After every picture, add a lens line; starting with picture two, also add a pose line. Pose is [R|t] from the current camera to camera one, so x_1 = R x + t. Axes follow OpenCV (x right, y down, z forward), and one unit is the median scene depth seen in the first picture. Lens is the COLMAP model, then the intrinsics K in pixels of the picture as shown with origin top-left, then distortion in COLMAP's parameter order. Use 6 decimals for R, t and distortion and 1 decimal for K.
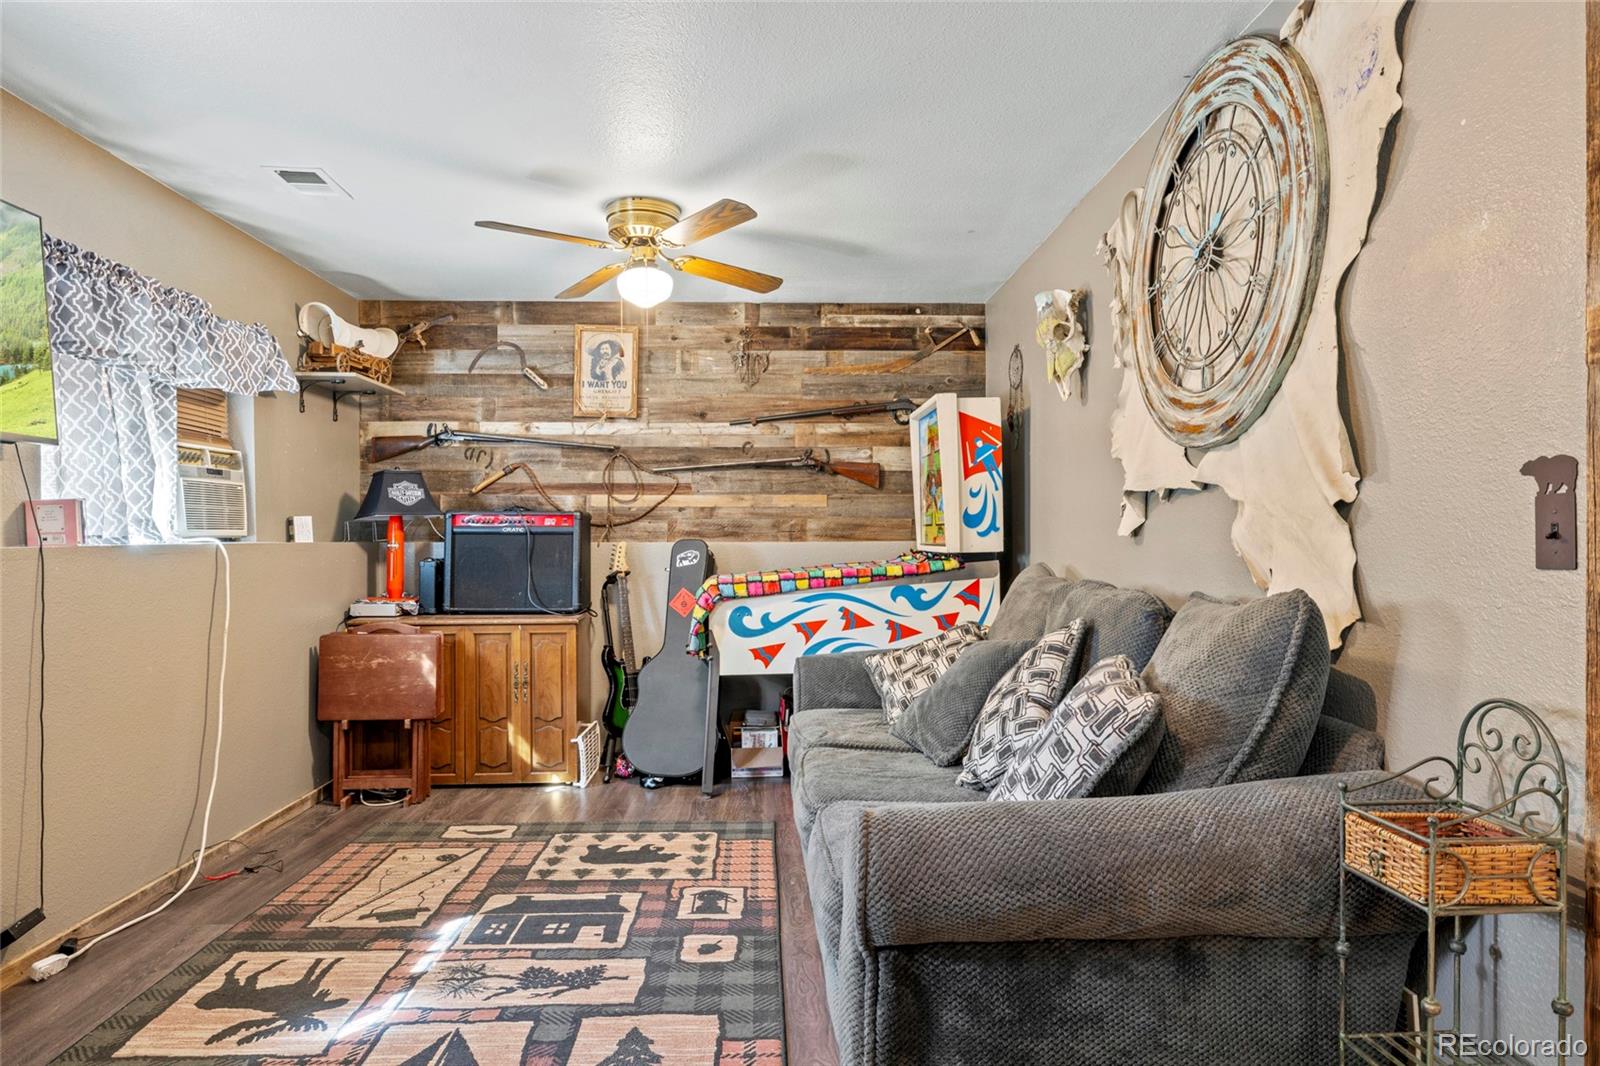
lens RADIAL K [[966.3, 0, 798.6], [0, 966.3, 547.3], [0, 0, 1]] dist [-0.002126, 0.001382]
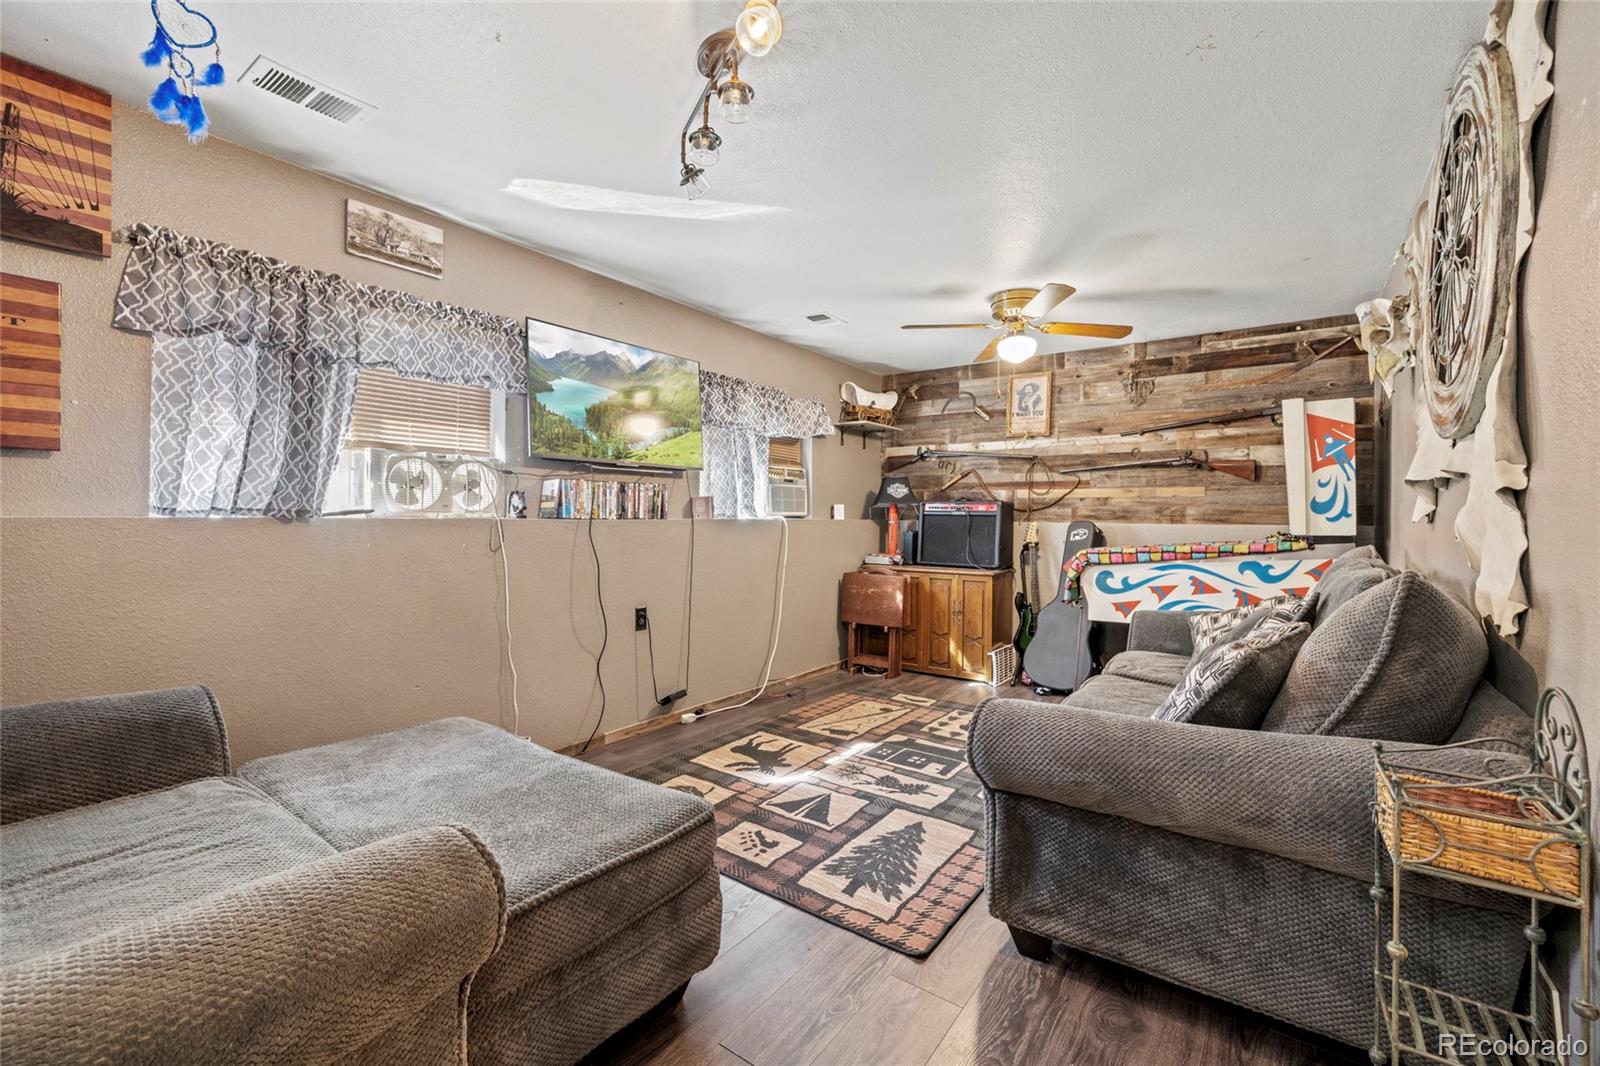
lens RADIAL K [[674.0, 0, 798.0], [0, 674.0, 515.2], [0, 0, 1]] dist [-0.001108, 0.000974]
pose [[0.785919, 0.008631, -0.618269, 0.213309], [-0.018738, 0.999776, -0.009862, 0.000936], [0.618045, 0.019336, 0.785905, -0.010974]]
